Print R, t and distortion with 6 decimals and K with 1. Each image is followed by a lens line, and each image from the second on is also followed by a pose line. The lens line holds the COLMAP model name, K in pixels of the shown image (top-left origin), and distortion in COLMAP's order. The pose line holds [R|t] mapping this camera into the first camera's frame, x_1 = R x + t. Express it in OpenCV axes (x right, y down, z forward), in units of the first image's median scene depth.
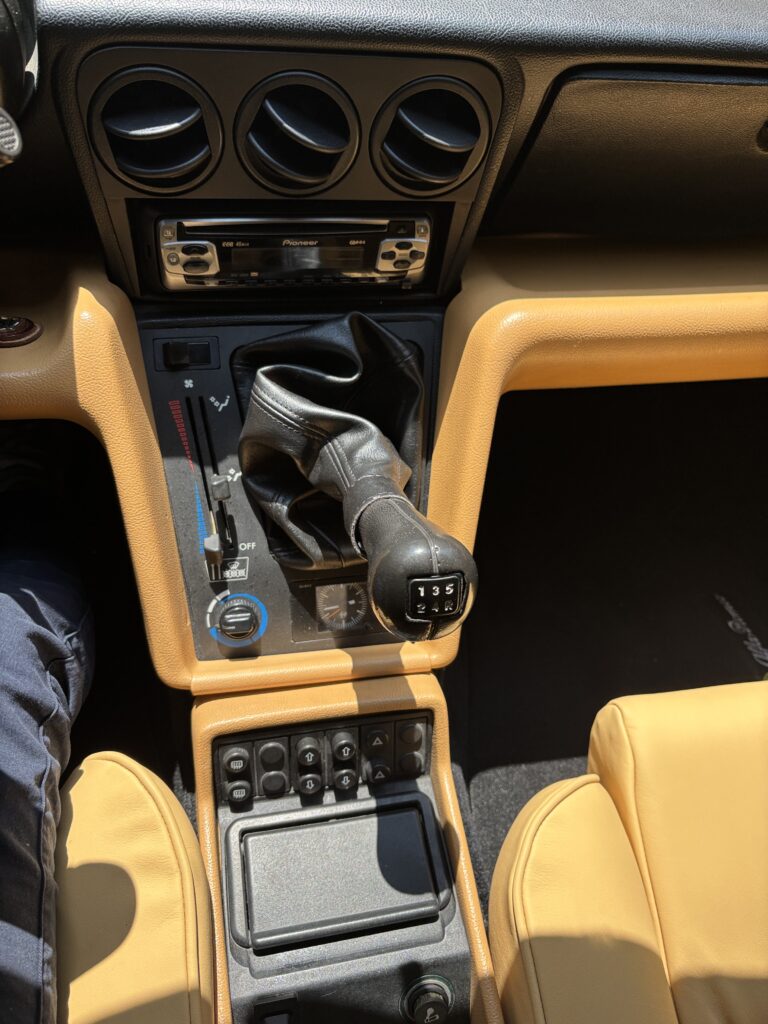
lens RADIAL K [[773.9, 0, 381.7], [0, 773.9, 507.2], [0, 0, 1]] dist [0.034459, -0.058779]
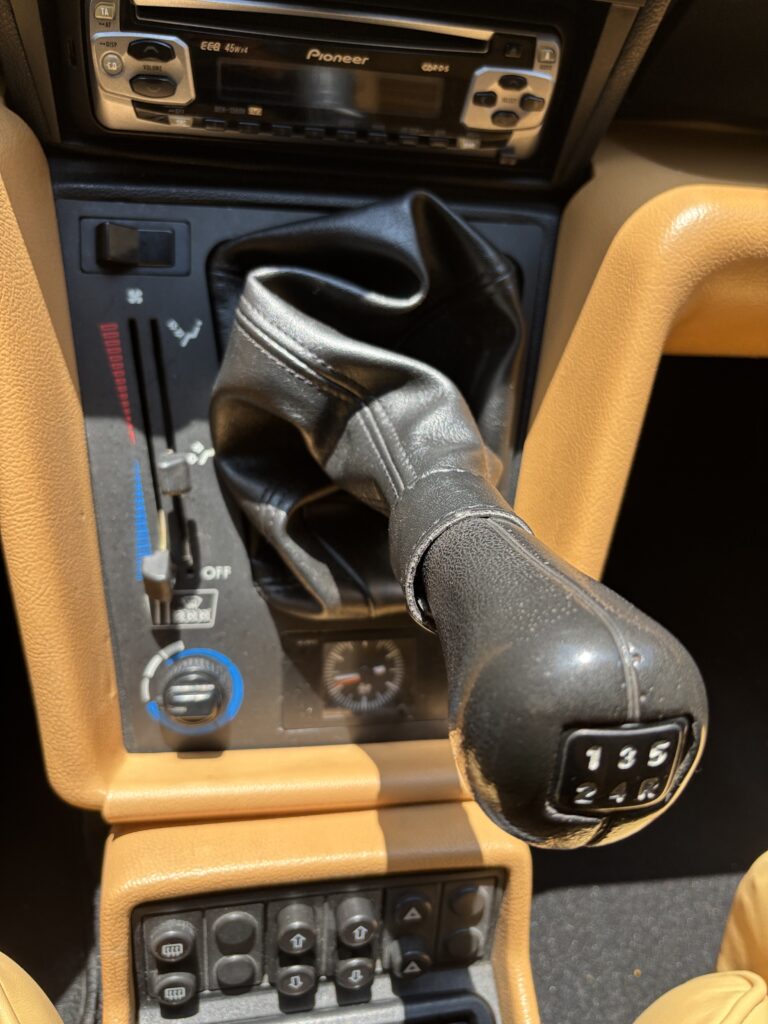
lens RADIAL K [[773.9, 0, 390.4], [0, 773.9, 515.2], [0, 0, 1]] dist [0.034459, -0.058779]
pose [[0.997899, 0.064401, 0.007064, -0.046384], [-0.064516, 0.997766, 0.017345, -0.014218], [-0.005931, -0.017764, 0.999825, 0.404569]]
